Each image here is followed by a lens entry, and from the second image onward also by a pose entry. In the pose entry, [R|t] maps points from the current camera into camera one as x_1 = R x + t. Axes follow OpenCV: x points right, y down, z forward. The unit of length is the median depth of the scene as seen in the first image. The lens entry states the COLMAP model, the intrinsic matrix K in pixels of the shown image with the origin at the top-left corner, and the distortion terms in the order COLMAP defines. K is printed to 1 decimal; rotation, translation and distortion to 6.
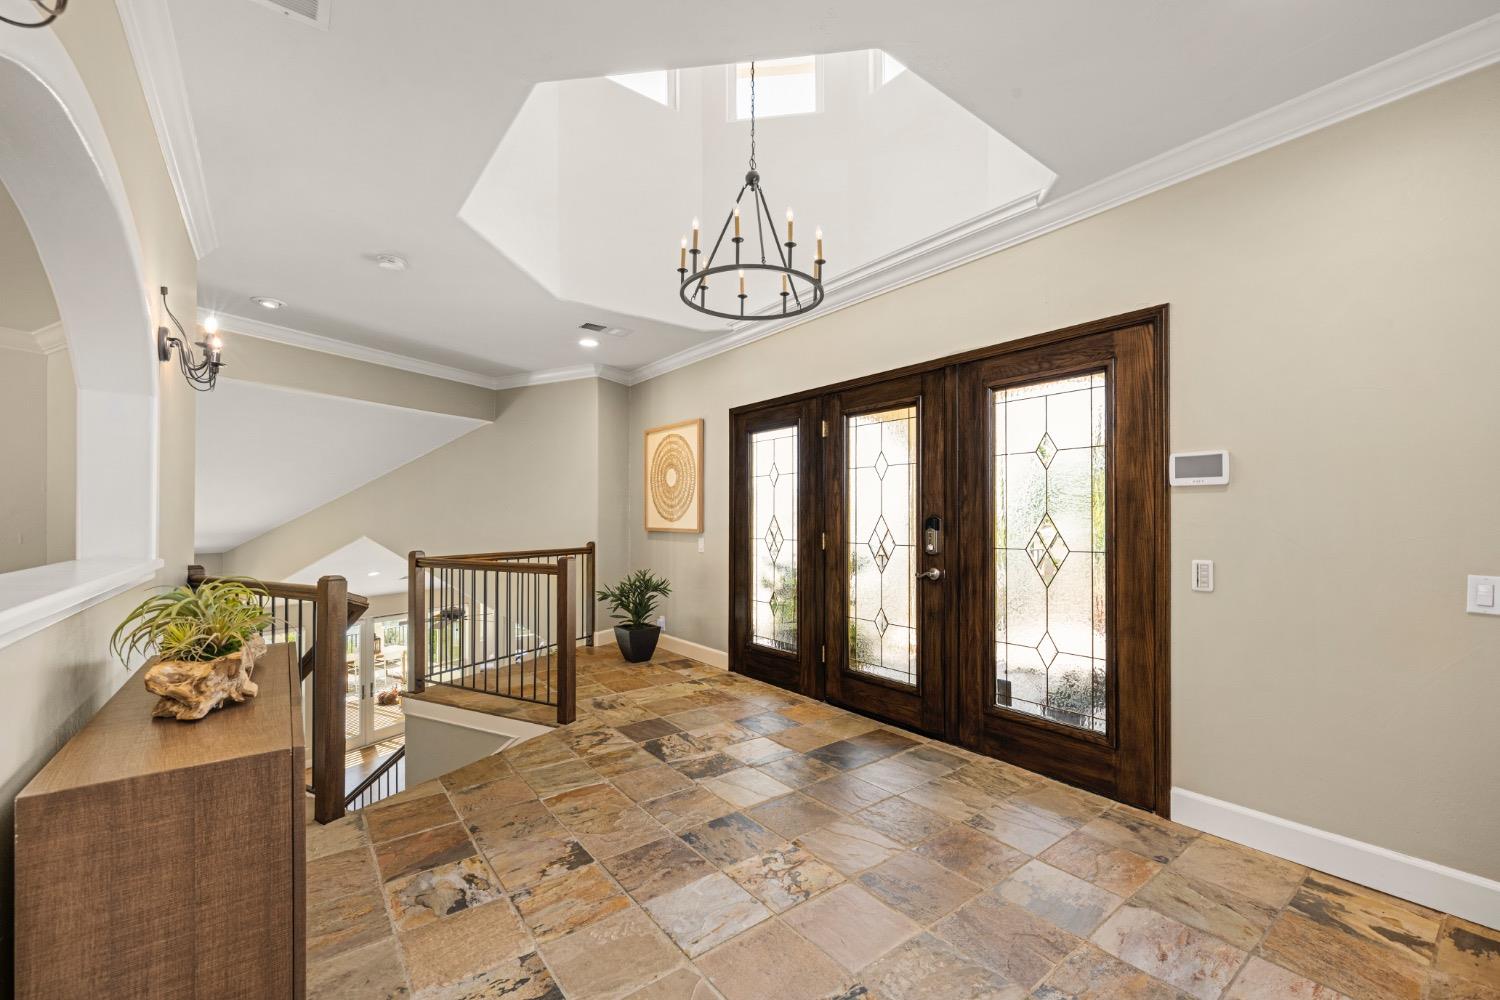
lens RADIAL K [[596.6, 0, 752.9], [0, 596.6, 515.0], [0, 0, 1]] dist [-0.000477, -0.000493]
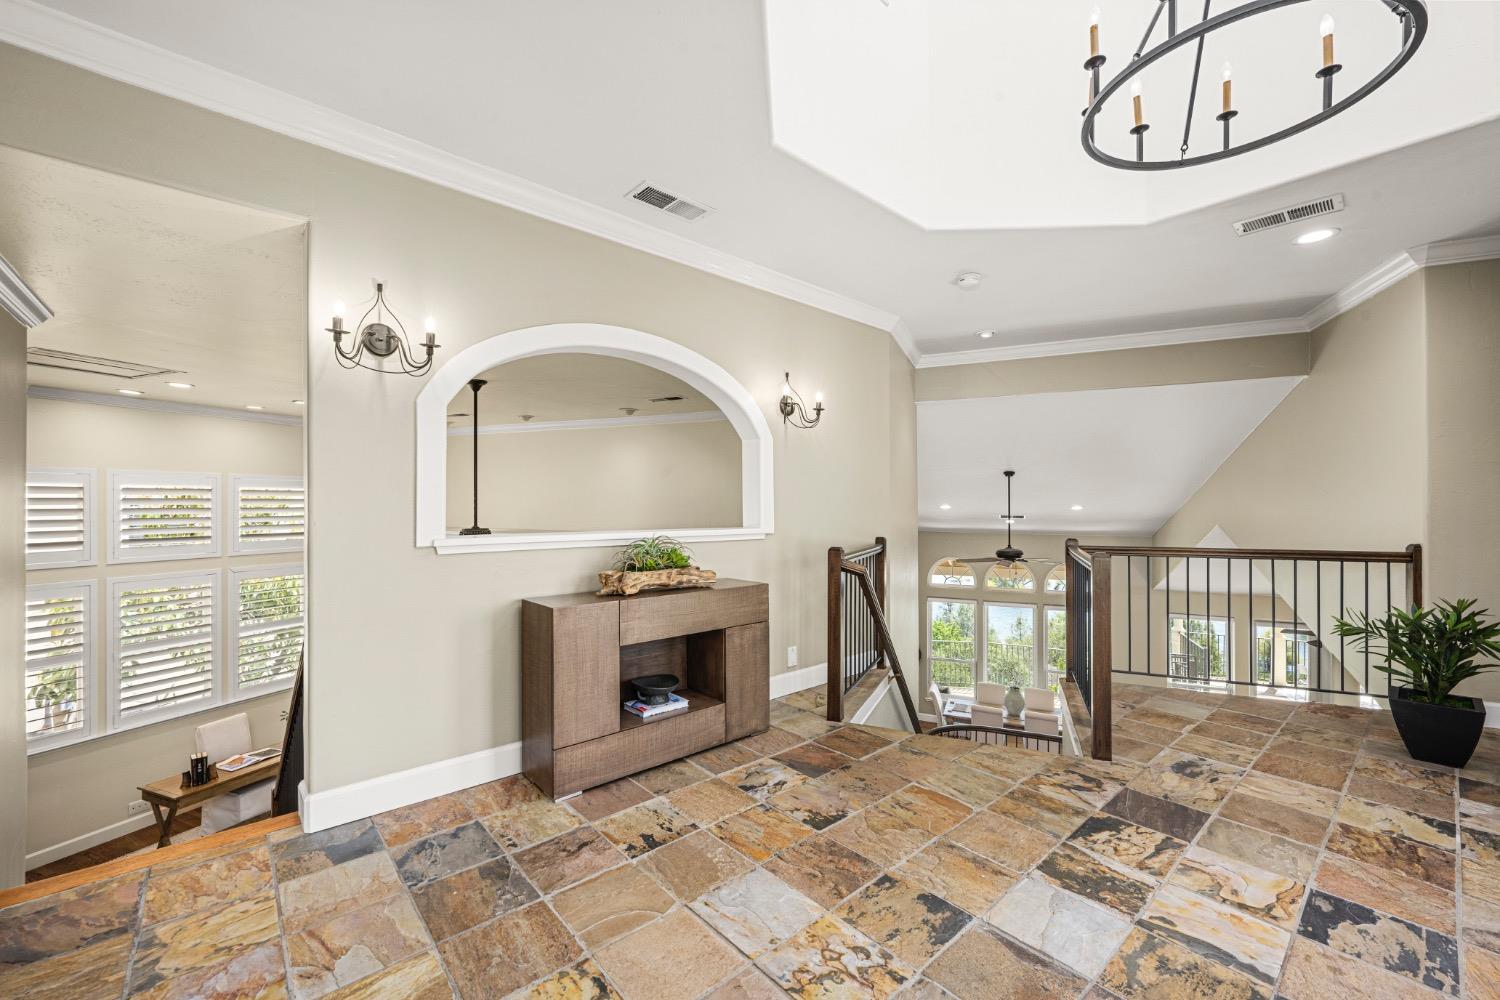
lens RADIAL K [[596.6, 0, 753.5], [0, 596.6, 503.9], [0, 0, 1]] dist [-0.000477, -0.000493]
pose [[0.077896, -0.007992, -0.996929, 0.495374], [0.006639, 0.999950, -0.007498, 0.008750], [0.996939, -0.006035, 0.077945, 0.515068]]
